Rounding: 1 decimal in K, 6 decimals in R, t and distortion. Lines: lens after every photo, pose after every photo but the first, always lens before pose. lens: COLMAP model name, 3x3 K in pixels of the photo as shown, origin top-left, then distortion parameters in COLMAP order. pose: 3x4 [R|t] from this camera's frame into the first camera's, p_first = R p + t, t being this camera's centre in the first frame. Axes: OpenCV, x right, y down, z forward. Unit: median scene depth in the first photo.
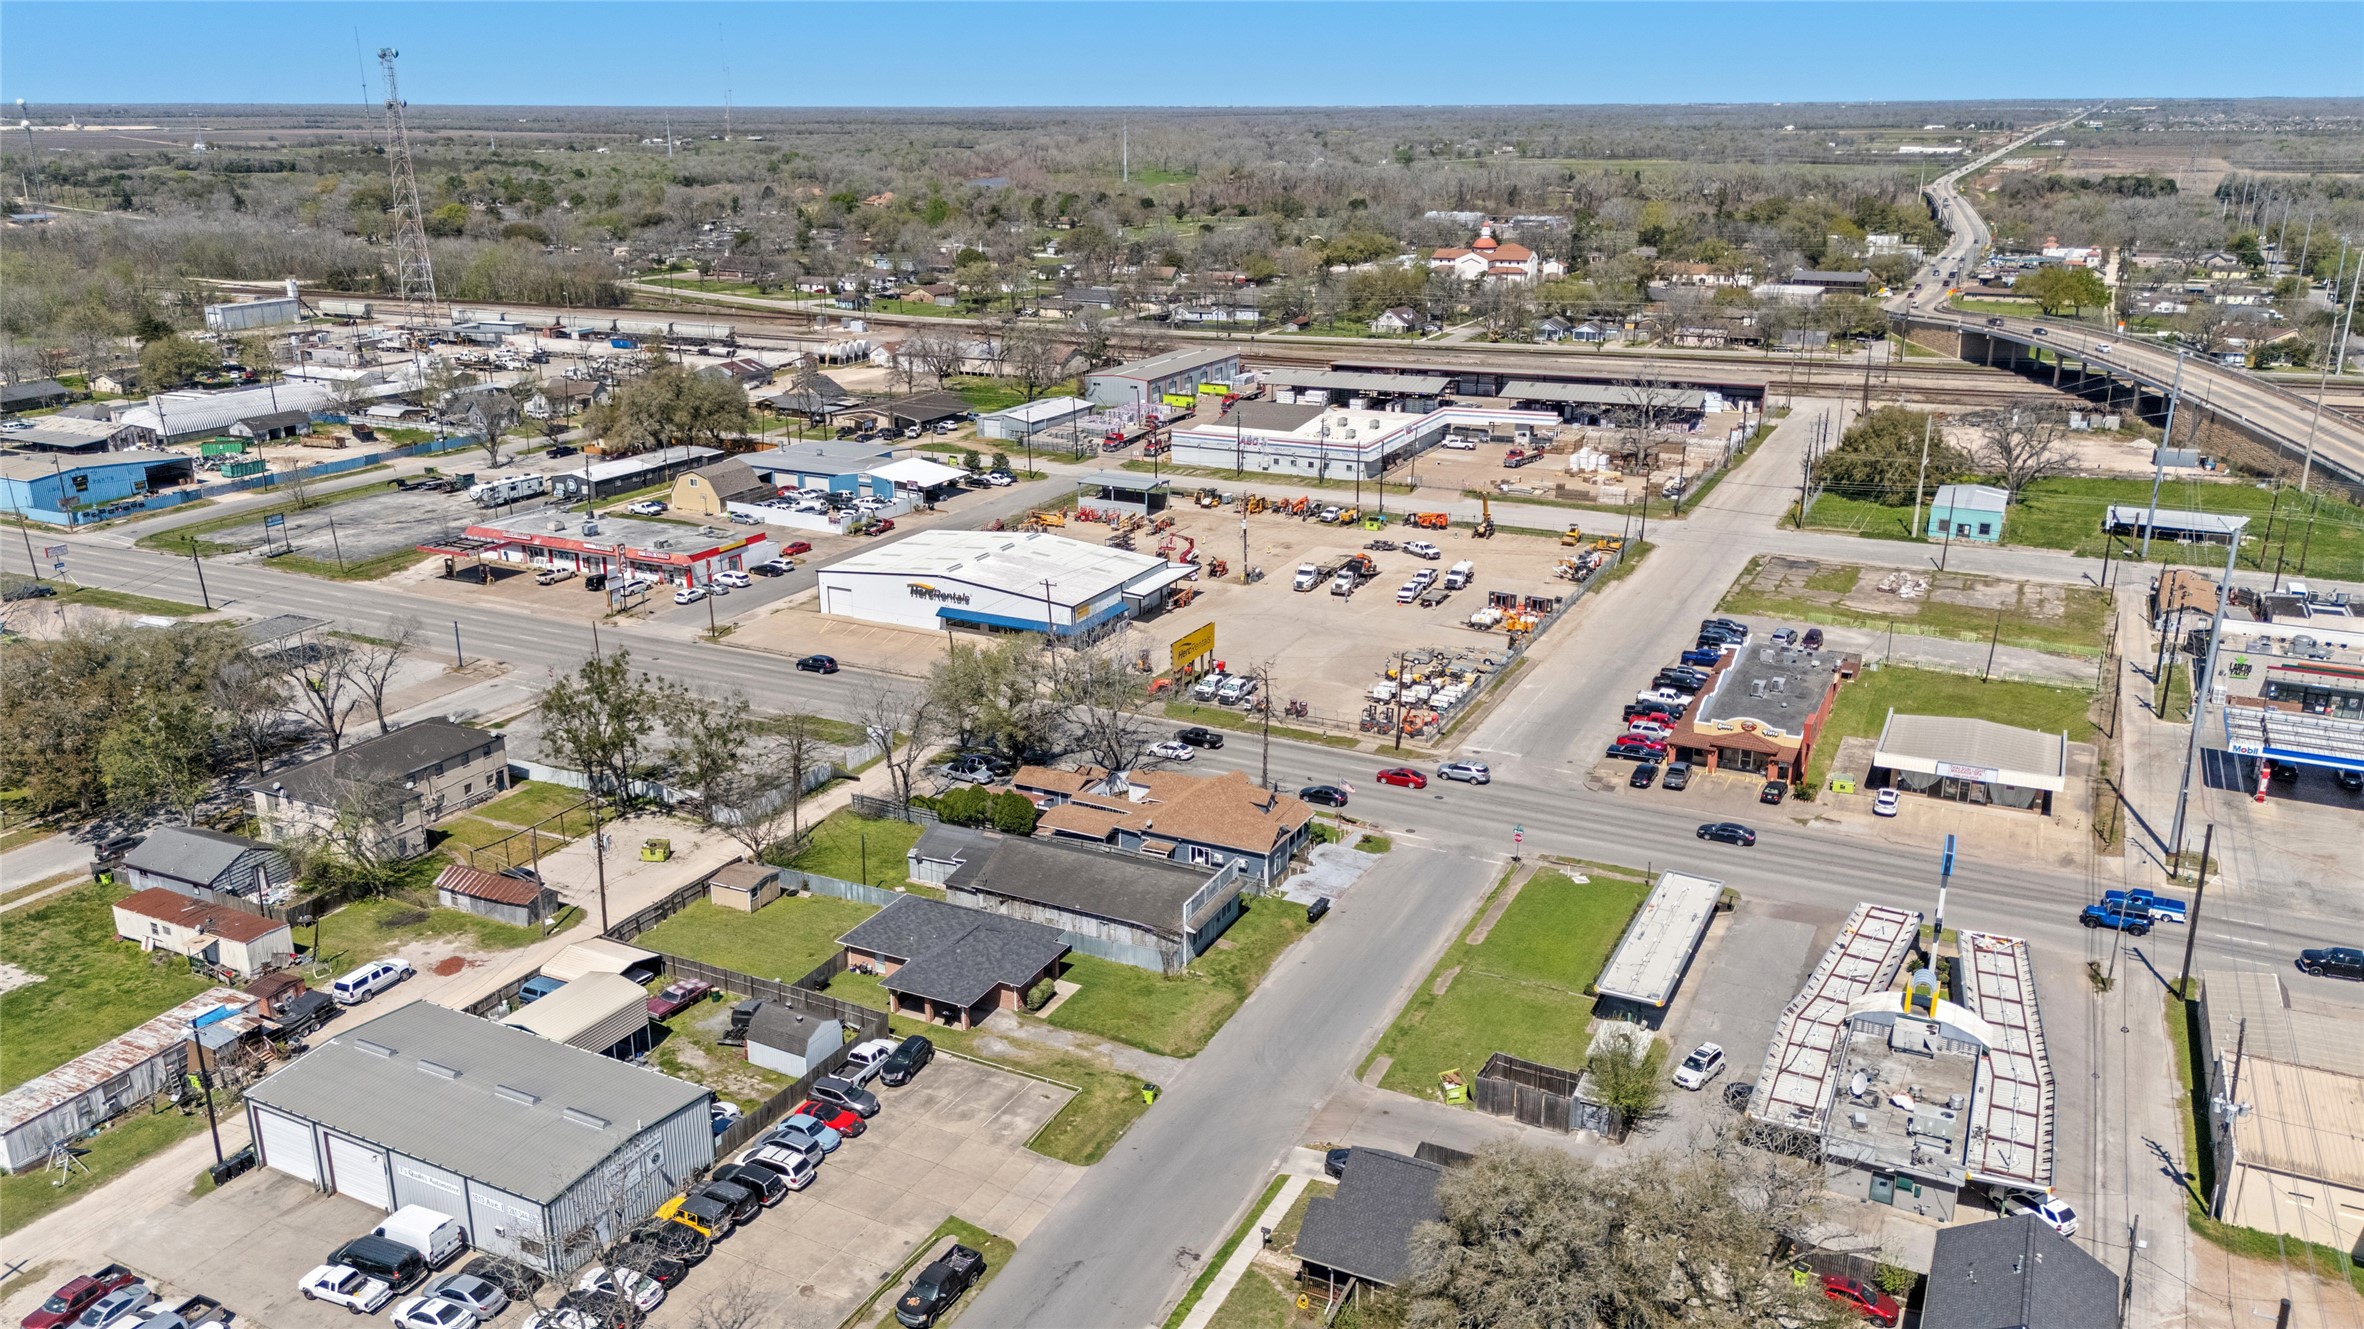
lens RADIAL K [[1730.7, 0, 1182.0], [0, 1730.7, 664.5], [0, 0, 1]] dist [0.078594, -0.074015]
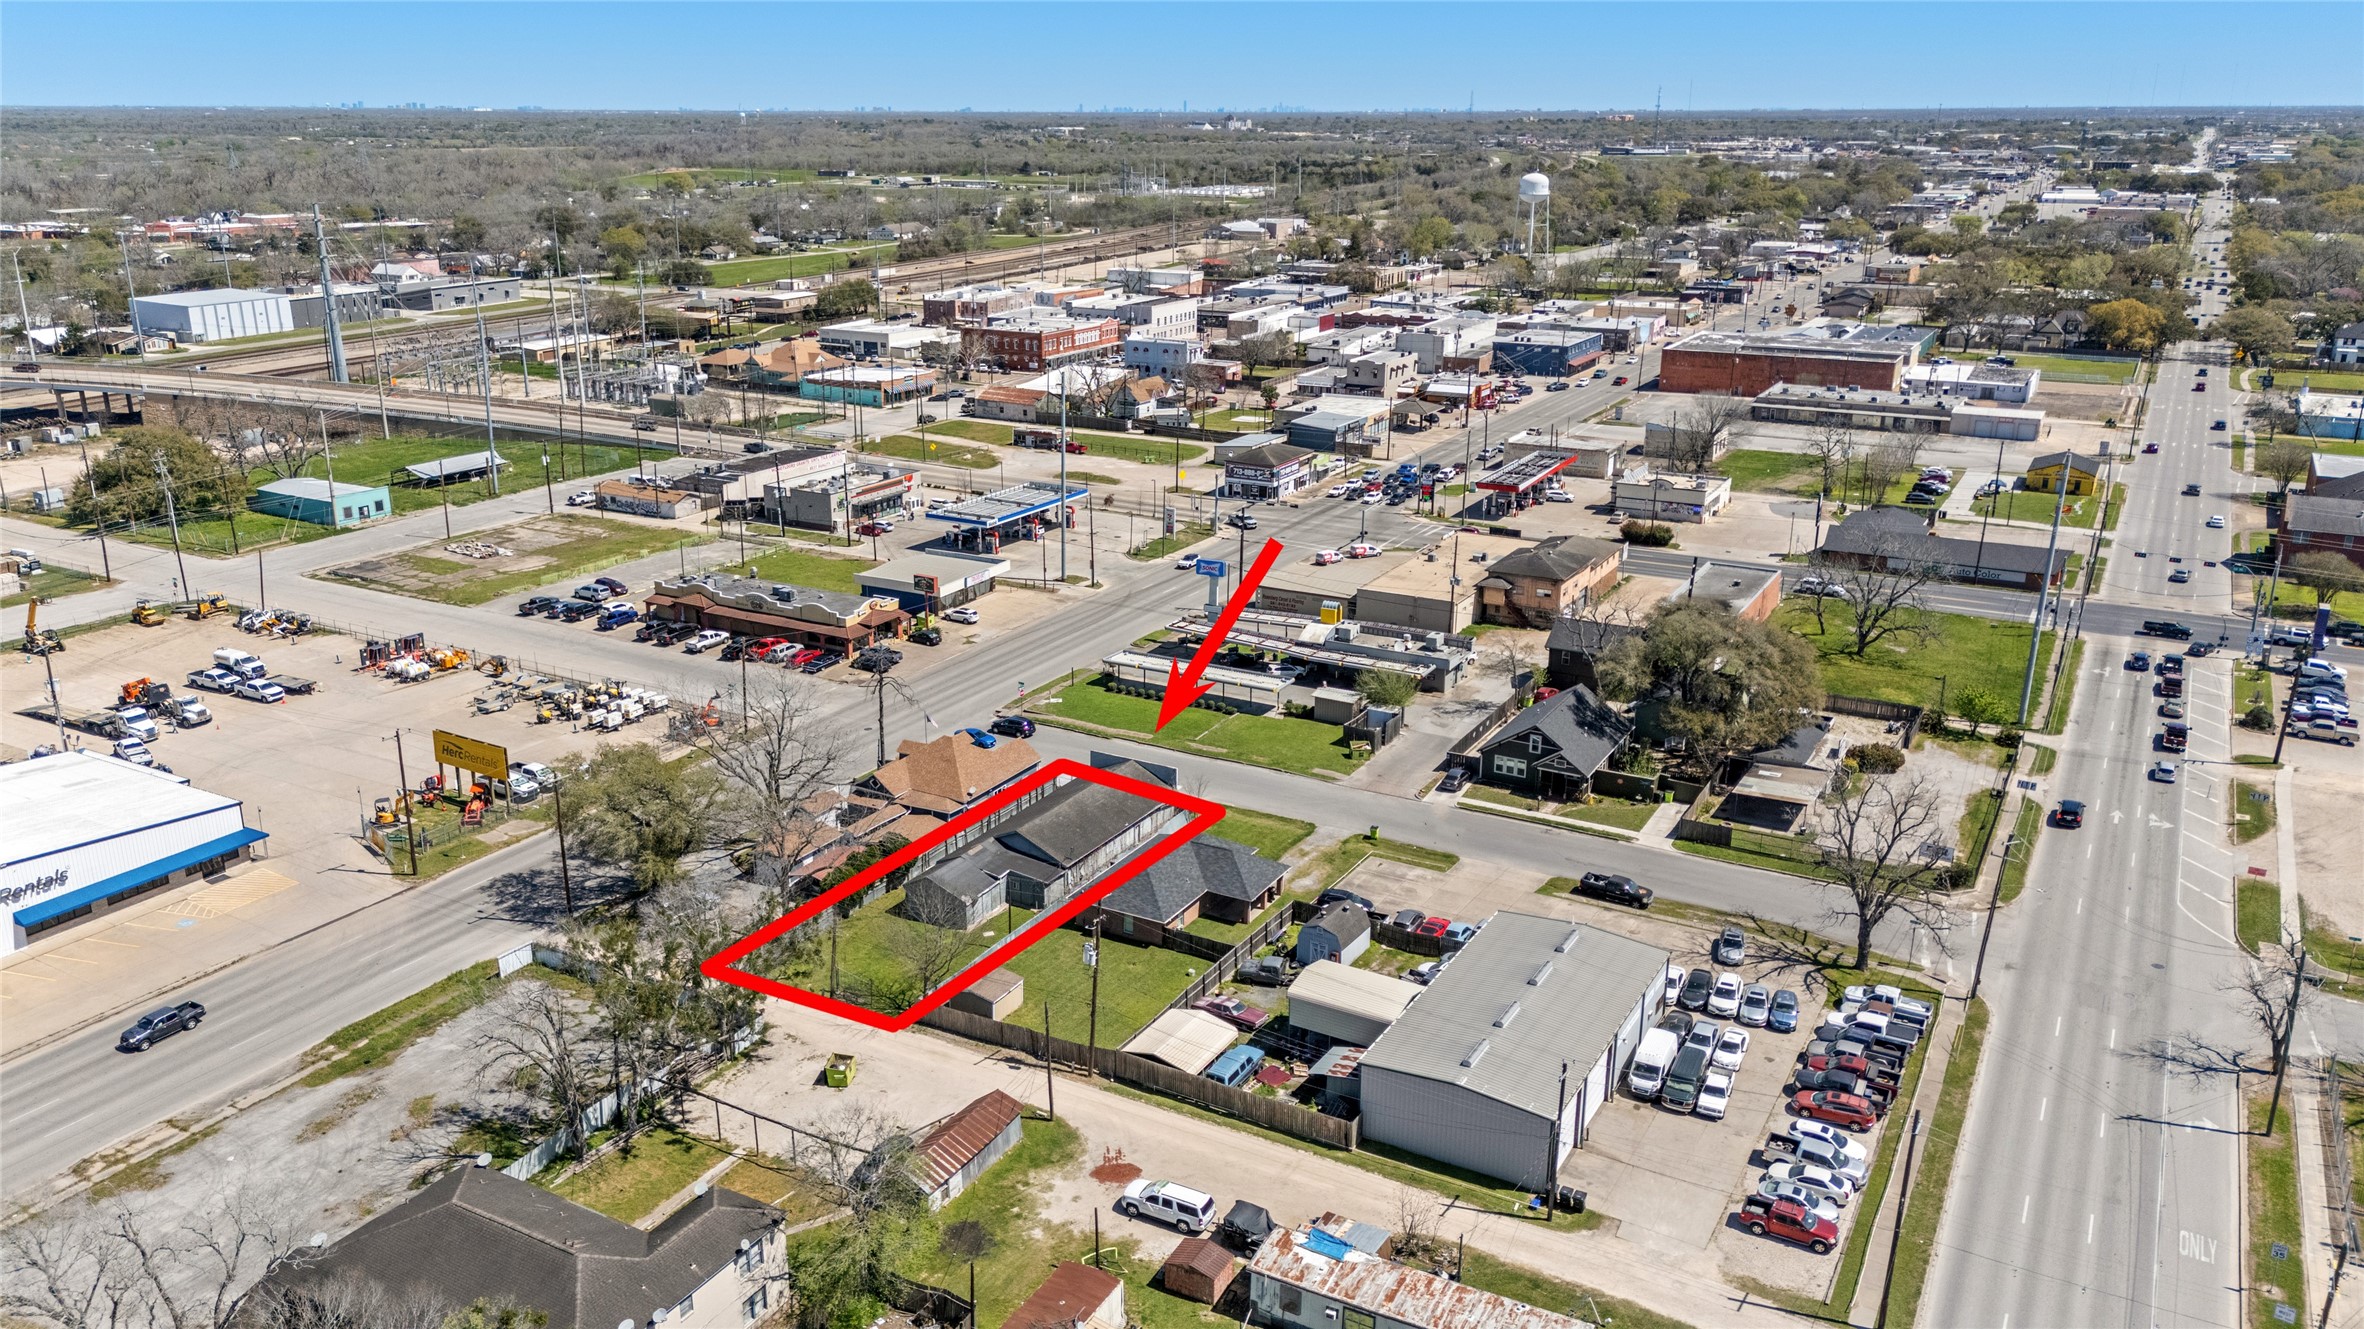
lens RADIAL K [[1730.7, 0, 1182.0], [0, 1730.7, 664.5], [0, 0, 1]] dist [0.078594, -0.074015]
pose [[0.047231, -0.301251, 0.952375, -0.788217], [0.305503, 0.912108, 0.273363, -0.180941], [-0.951019, 0.278042, 0.135113, 0.562810]]
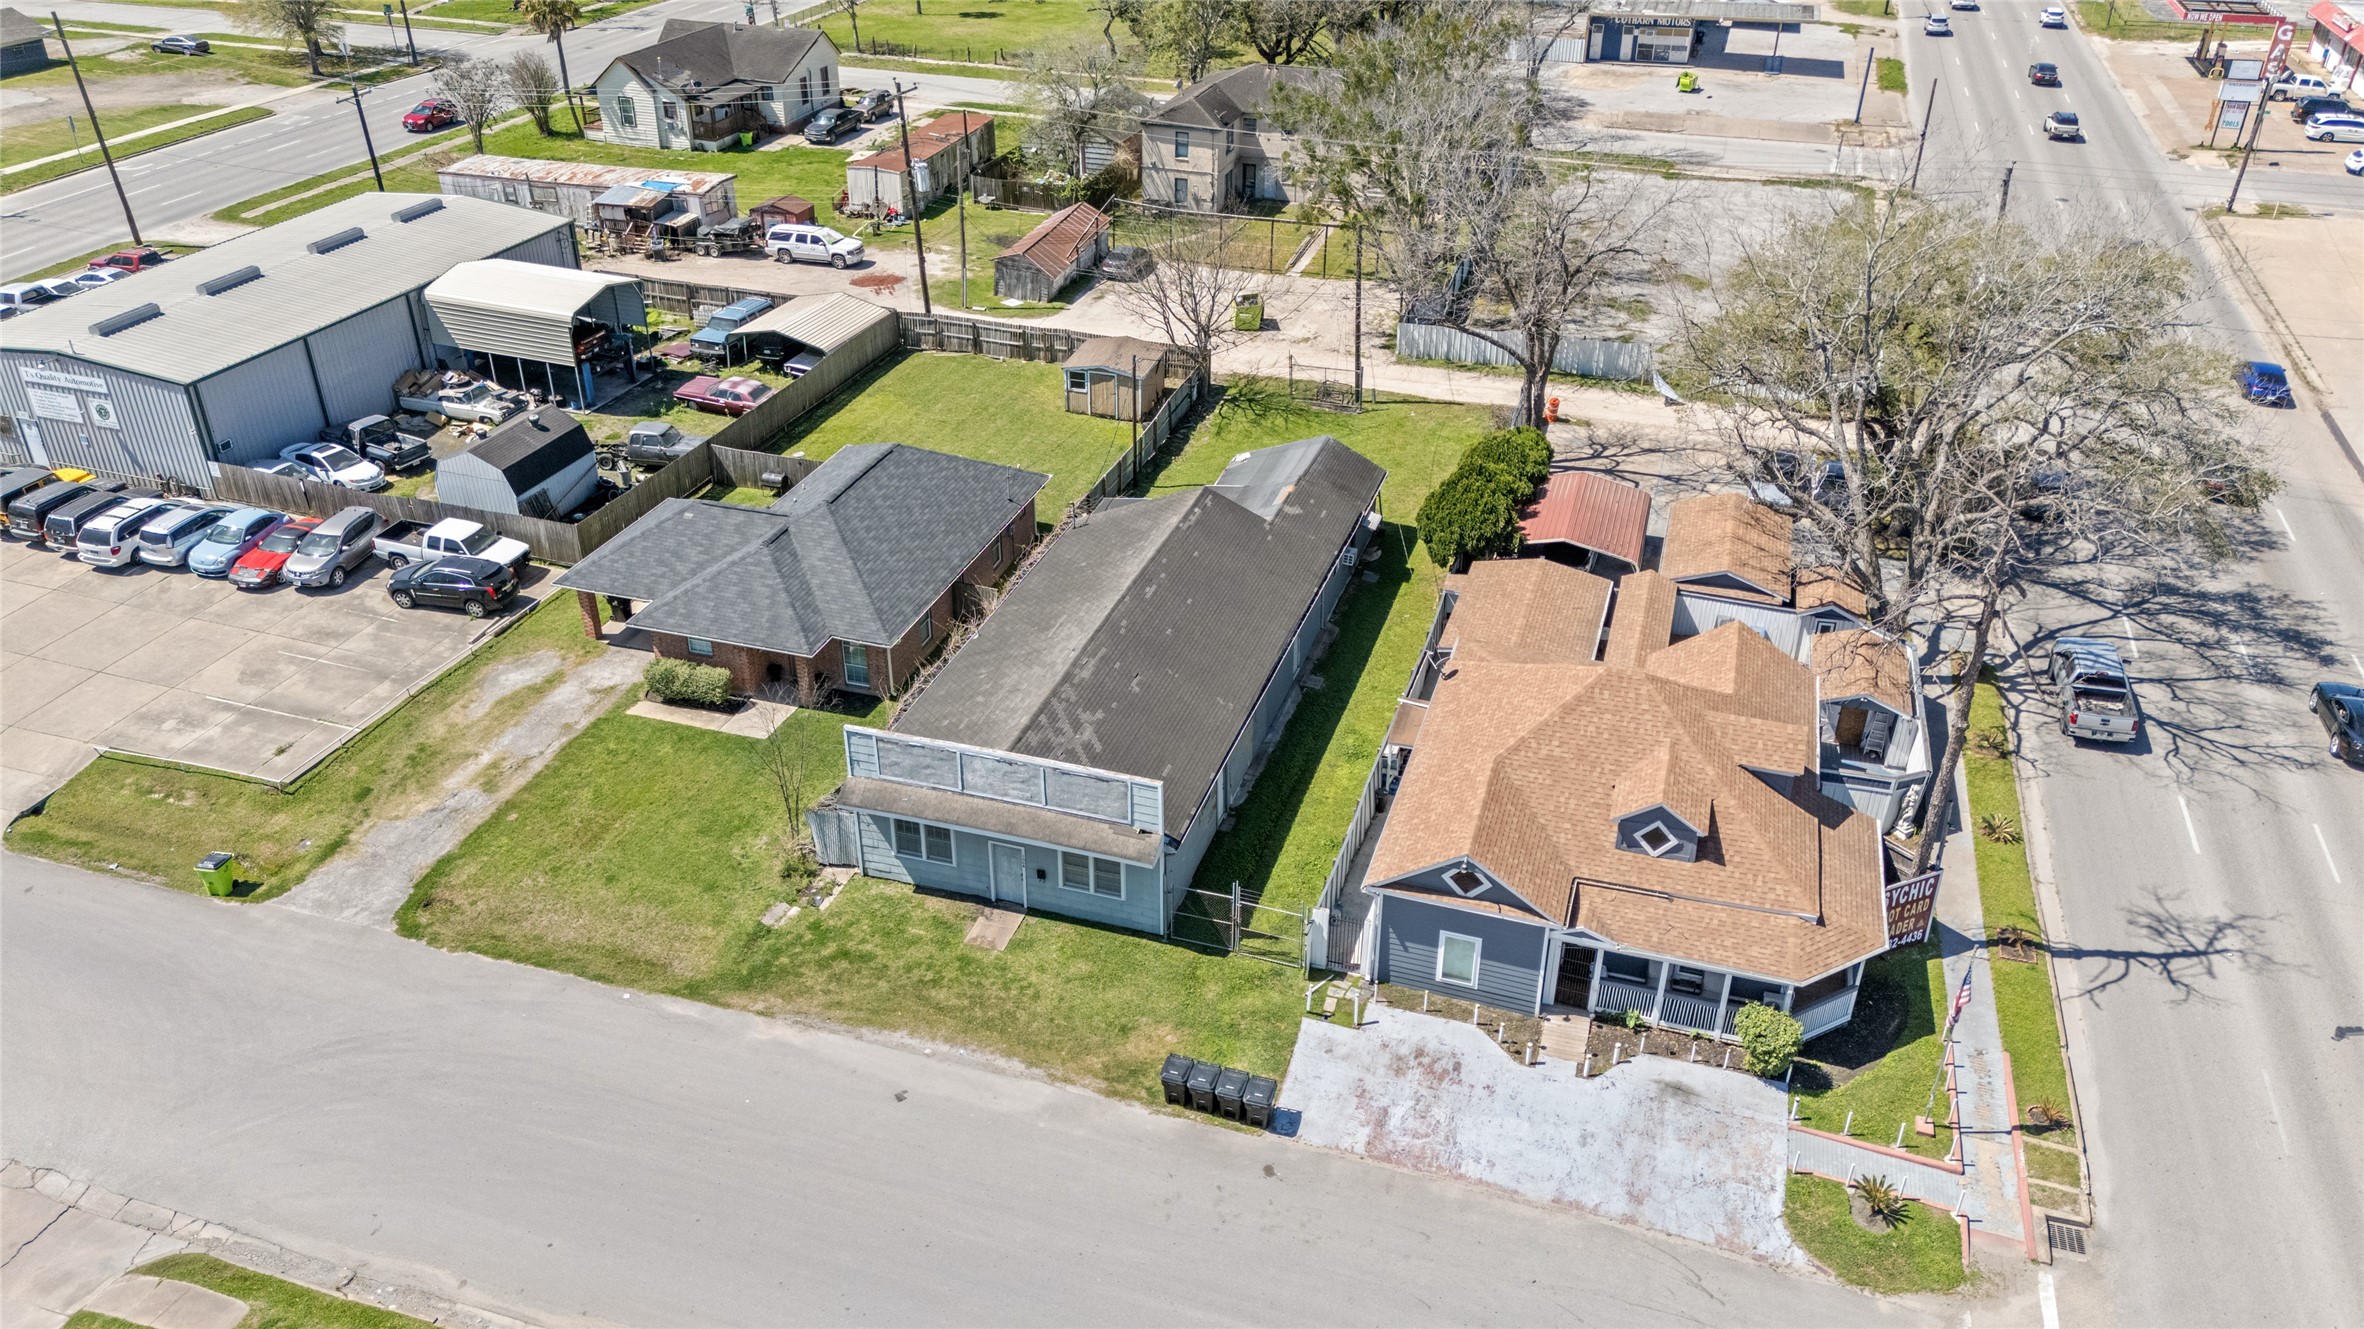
lens RADIAL K [[1730.7, 0, 1182.0], [0, 1730.7, 664.5], [0, 0, 1]] dist [0.078594, -0.074015]
pose [[0.155757, 0.504342, -0.849340, 0.225004], [-0.312149, 0.840905, 0.442089, -0.042347], [0.937178, 0.196262, 0.288406, 0.664144]]
